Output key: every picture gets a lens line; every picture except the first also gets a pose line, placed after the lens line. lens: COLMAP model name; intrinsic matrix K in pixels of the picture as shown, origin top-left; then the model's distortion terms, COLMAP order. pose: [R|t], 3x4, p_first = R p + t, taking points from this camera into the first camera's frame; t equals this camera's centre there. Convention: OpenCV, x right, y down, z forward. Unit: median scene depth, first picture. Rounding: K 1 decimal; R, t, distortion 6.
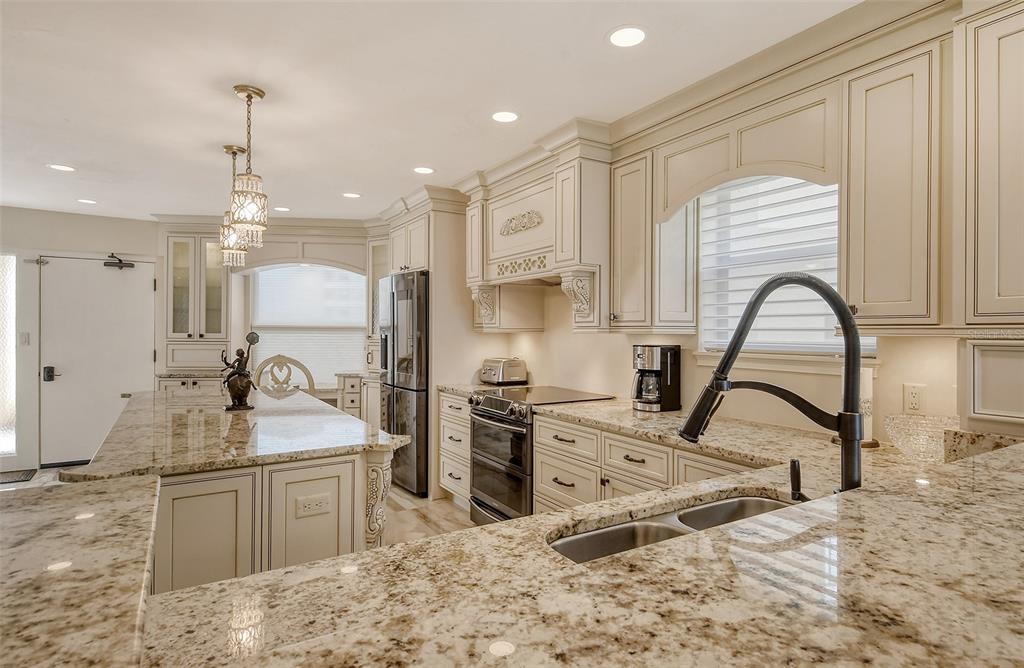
lens RADIAL K [[538.4, 0, 524.9], [0, 538.4, 330.2], [0, 0, 1]] dist [0.003856, -0.000765]
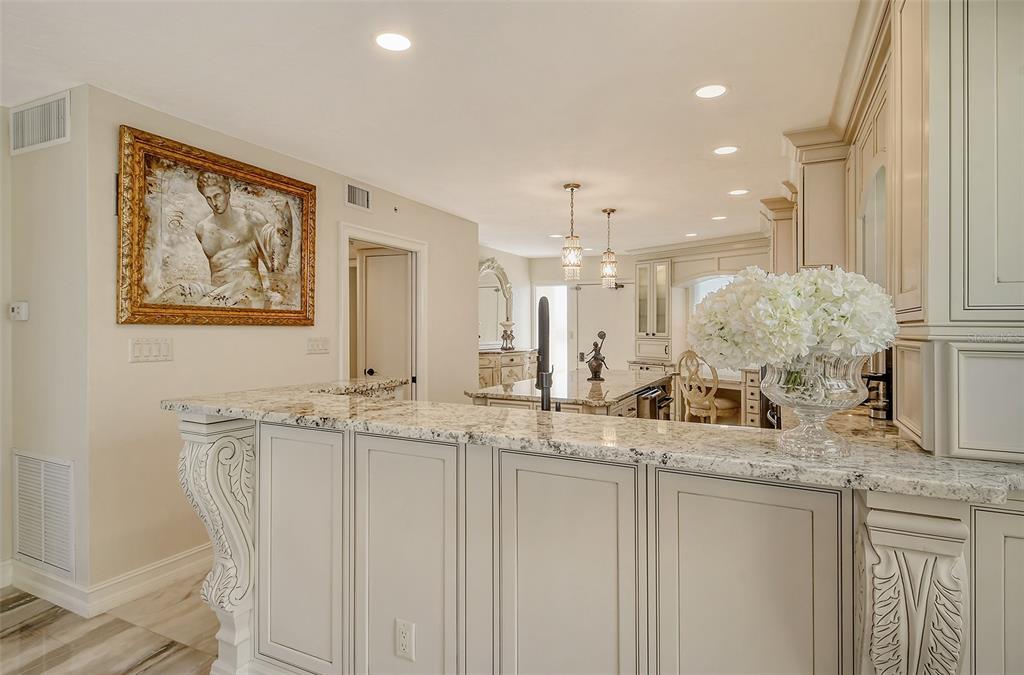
lens RADIAL K [[540.8, 0, 521.1], [0, 540.8, 326.3], [0, 0, 1]] dist [0.006616, -0.000295]
pose [[0.527169, -0.004066, -0.849751, 0.510681], [-0.004641, 0.999960, -0.007664, 0.002366], [0.849748, 0.007984, 0.527129, -0.008258]]
